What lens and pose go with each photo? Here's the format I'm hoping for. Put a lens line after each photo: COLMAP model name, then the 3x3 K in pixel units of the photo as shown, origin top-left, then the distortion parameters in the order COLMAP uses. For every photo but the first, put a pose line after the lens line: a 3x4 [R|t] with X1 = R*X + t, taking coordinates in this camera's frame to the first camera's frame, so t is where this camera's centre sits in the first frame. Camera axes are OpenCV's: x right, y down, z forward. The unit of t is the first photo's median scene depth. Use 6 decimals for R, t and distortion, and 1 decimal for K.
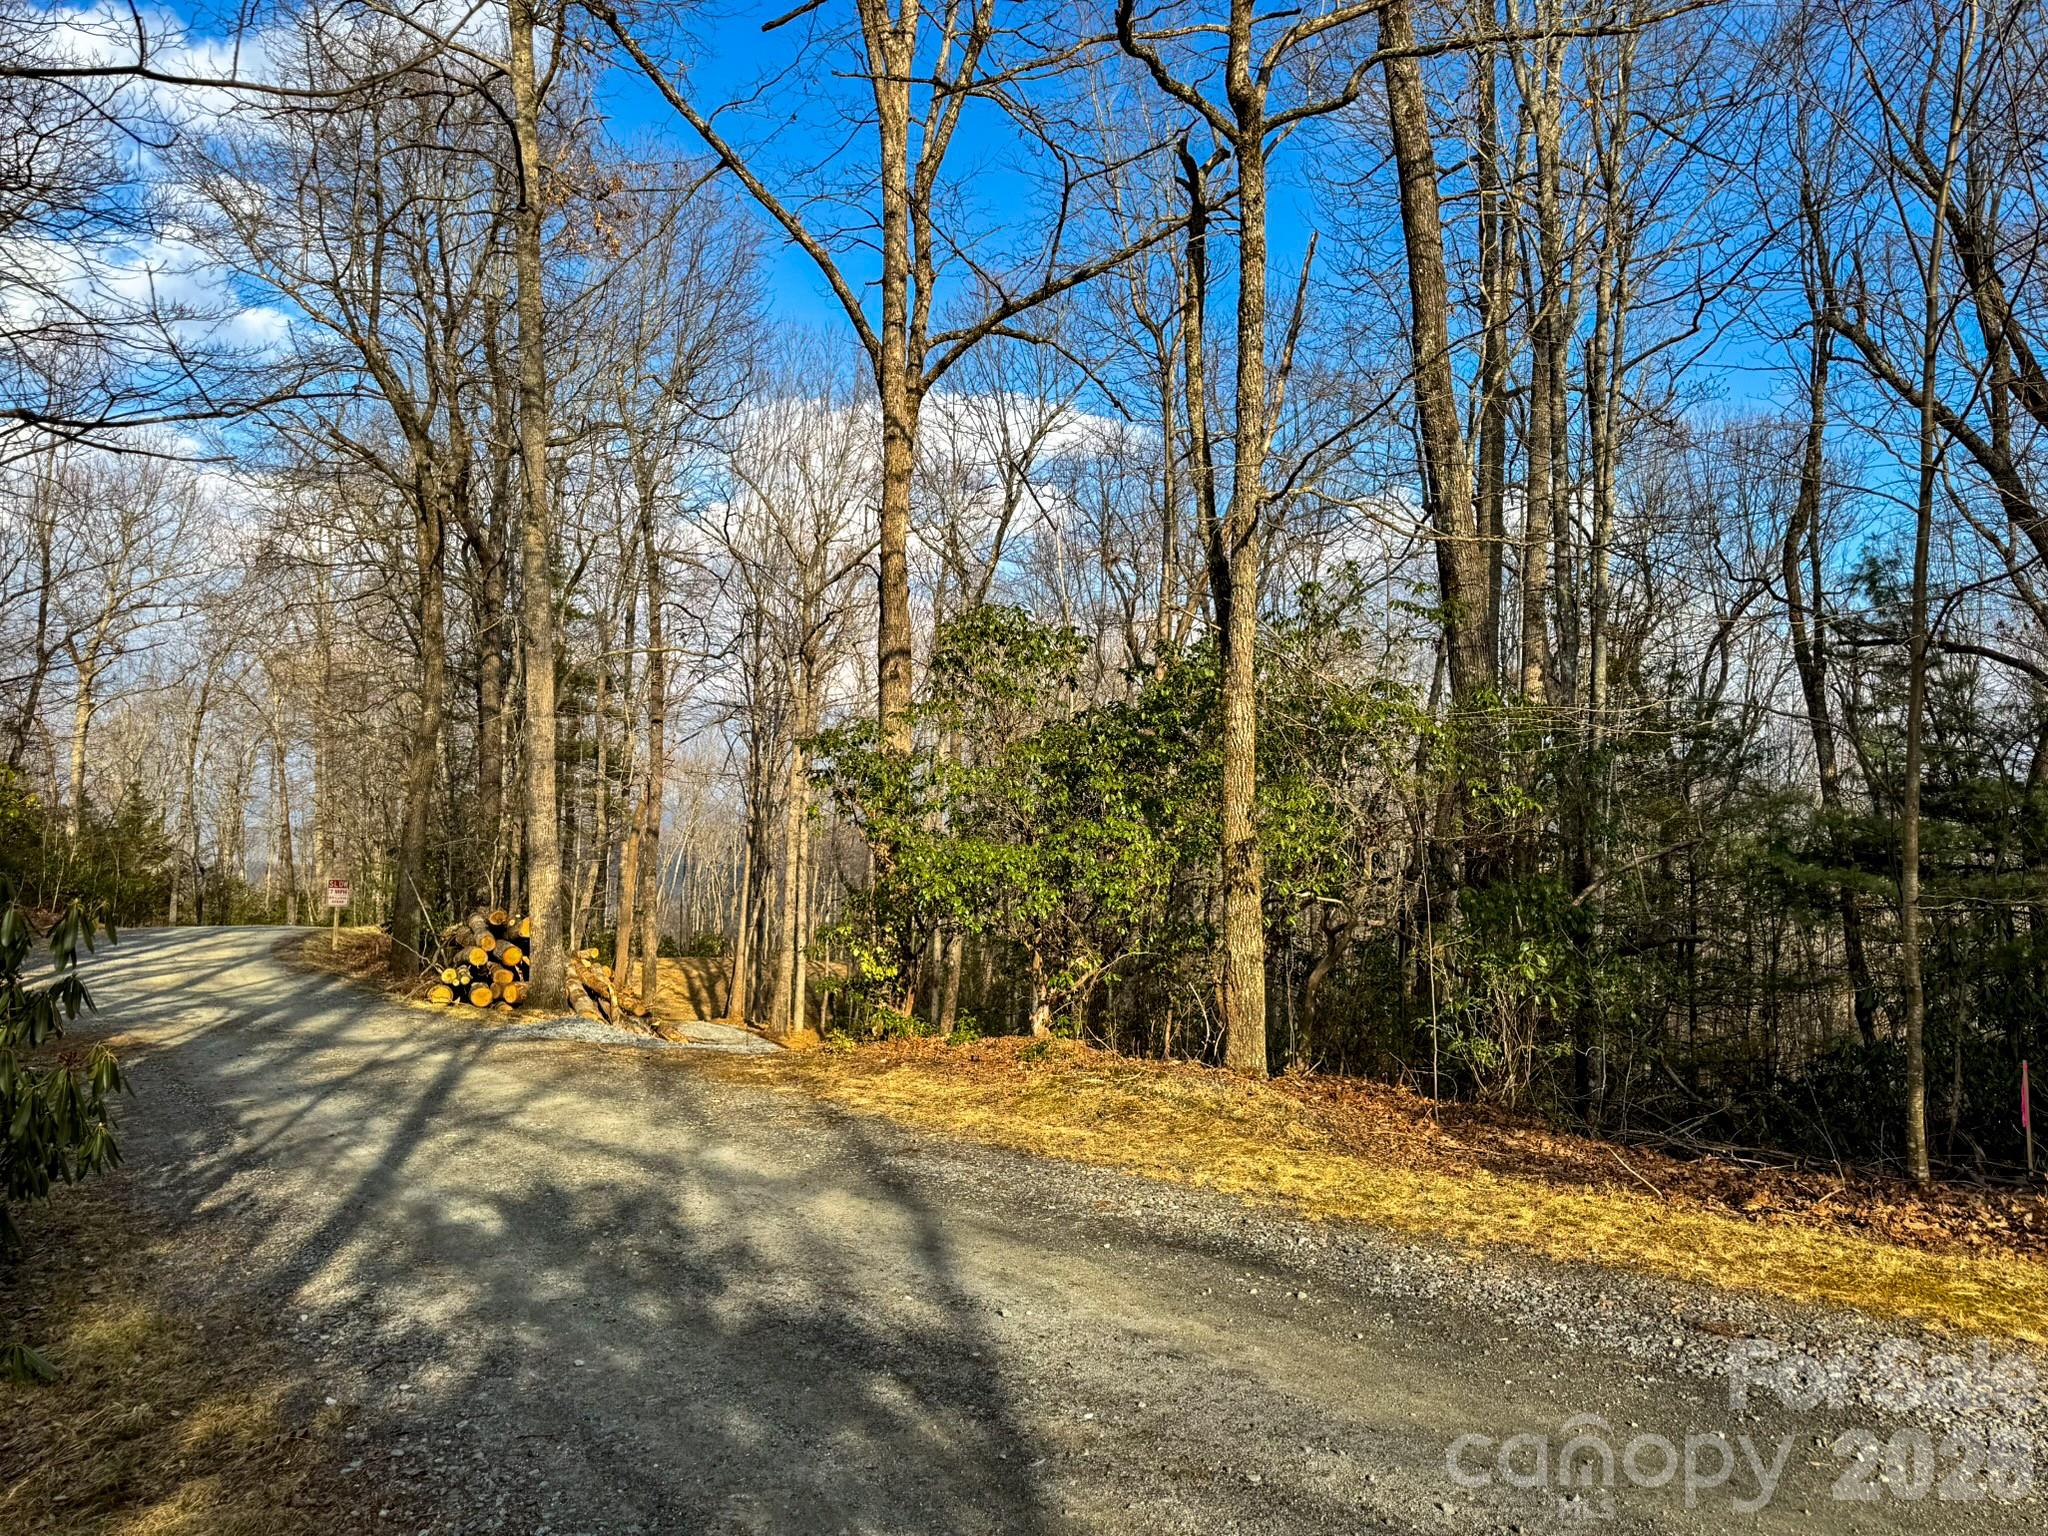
lens RADIAL K [[1416.8, 0, 1036.1], [0, 1416.8, 772.3], [0, 0, 1]] dist [0.005739, -0.001439]
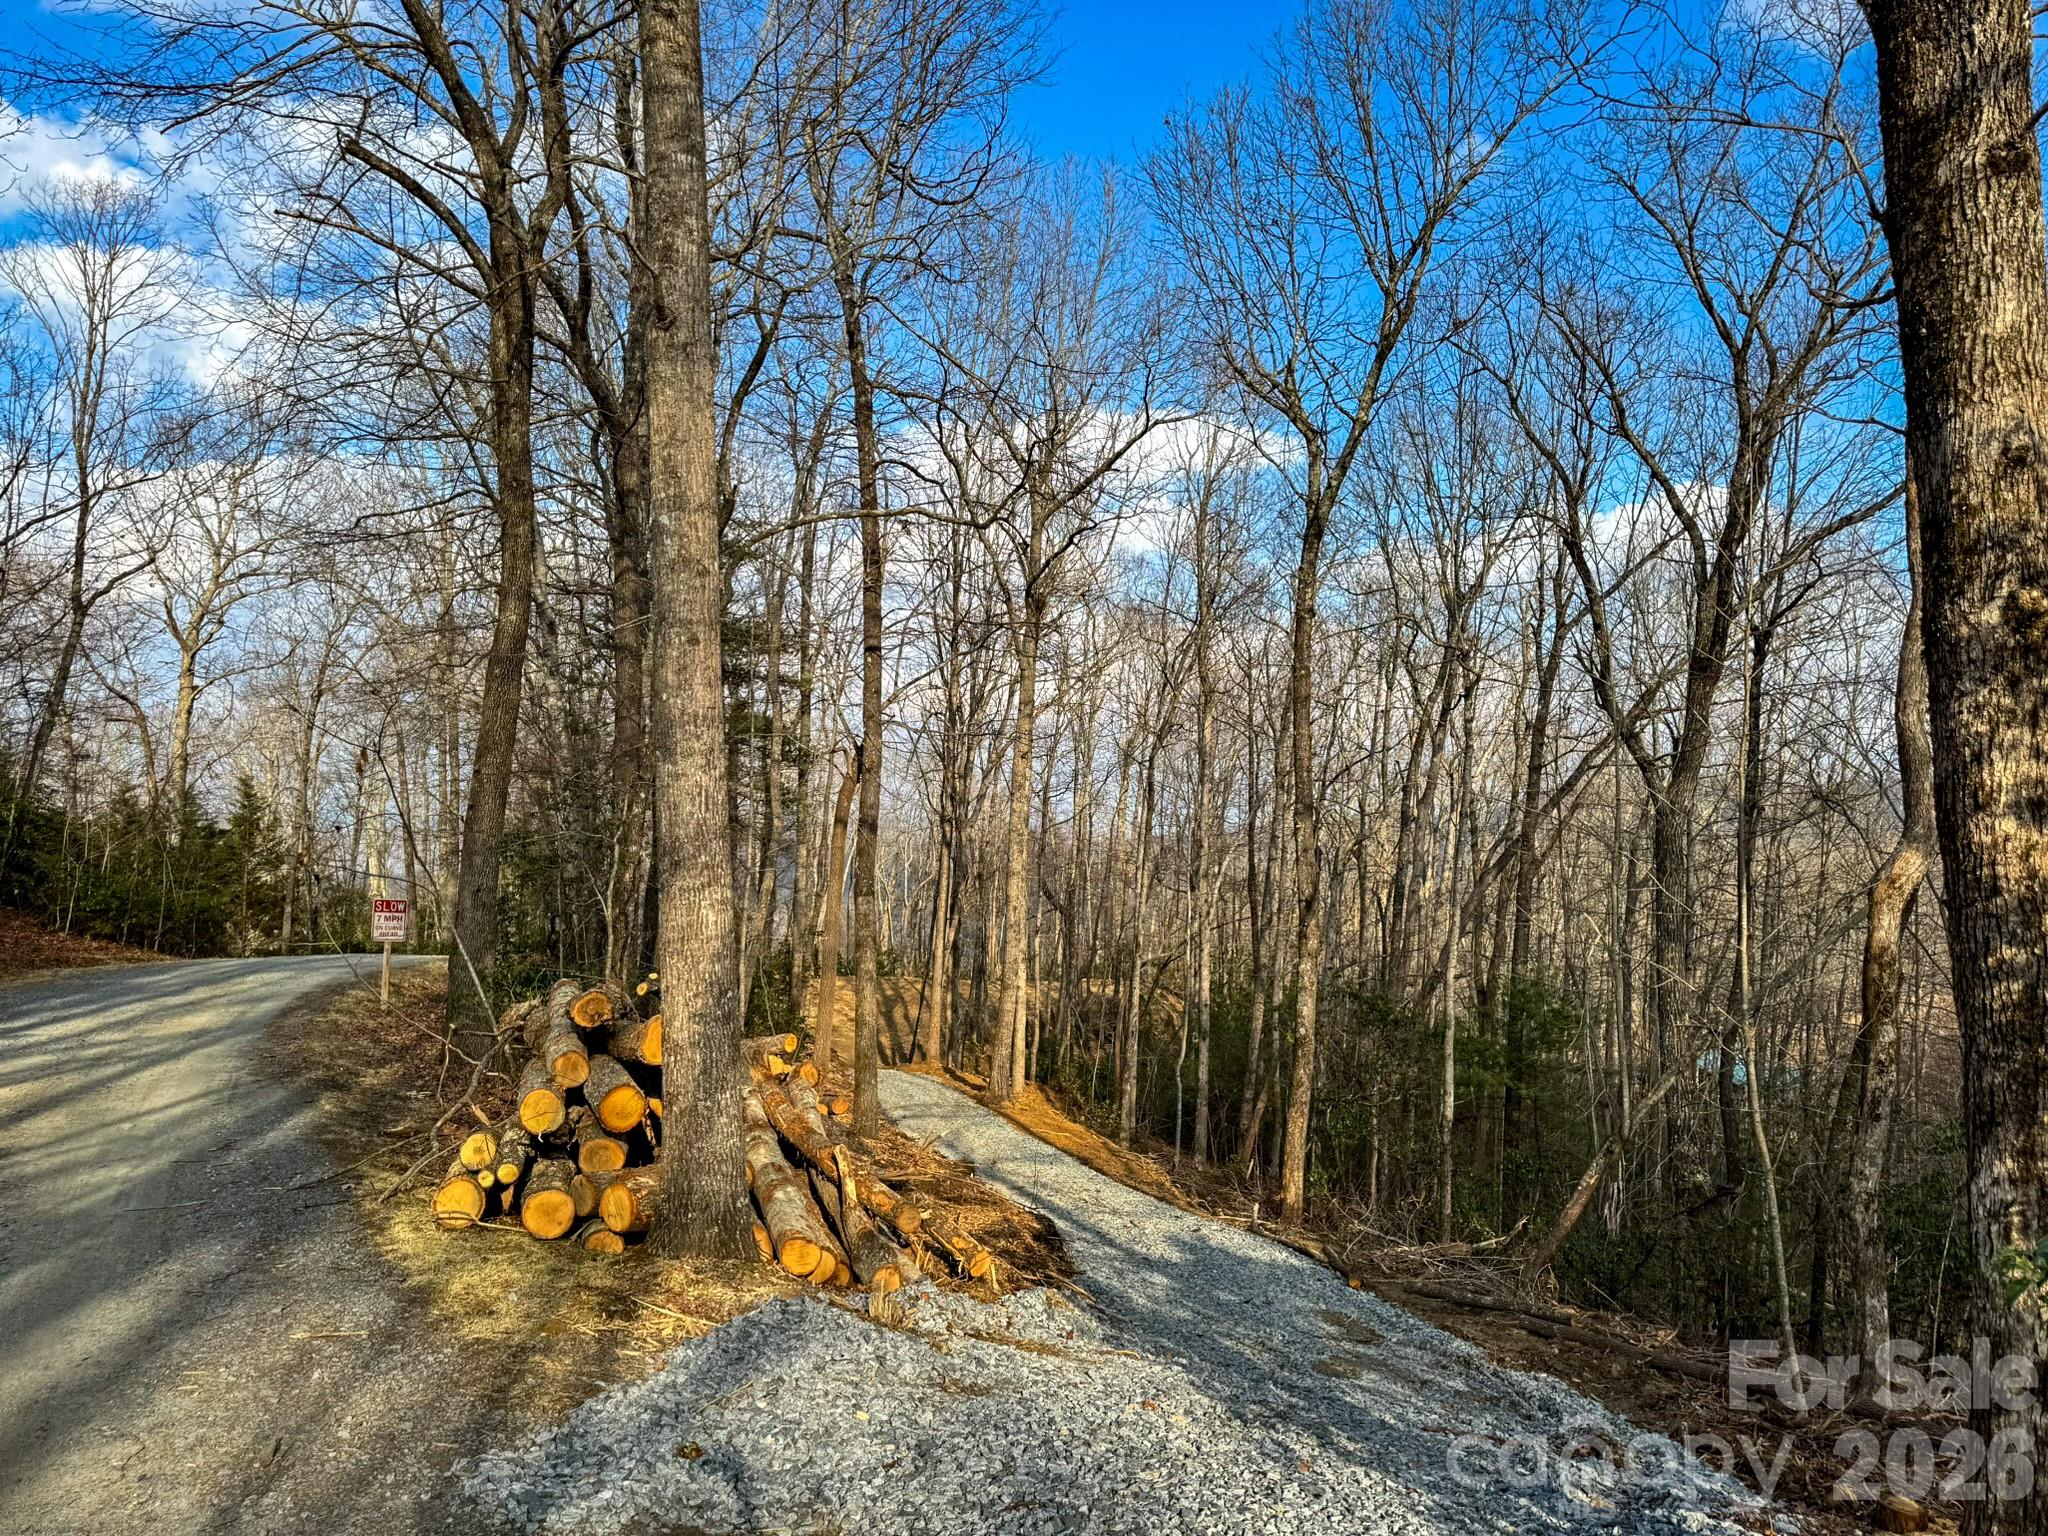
lens RADIAL K [[1416.8, 0, 1016.3], [0, 1416.8, 767.1], [0, 0, 1]] dist [0.005739, -0.001439]
pose [[0.993227, -0.006102, -0.116032, -0.157659], [0.005152, 0.999951, -0.008486, 0.026526], [0.116078, 0.007831, 0.993209, 0.458862]]
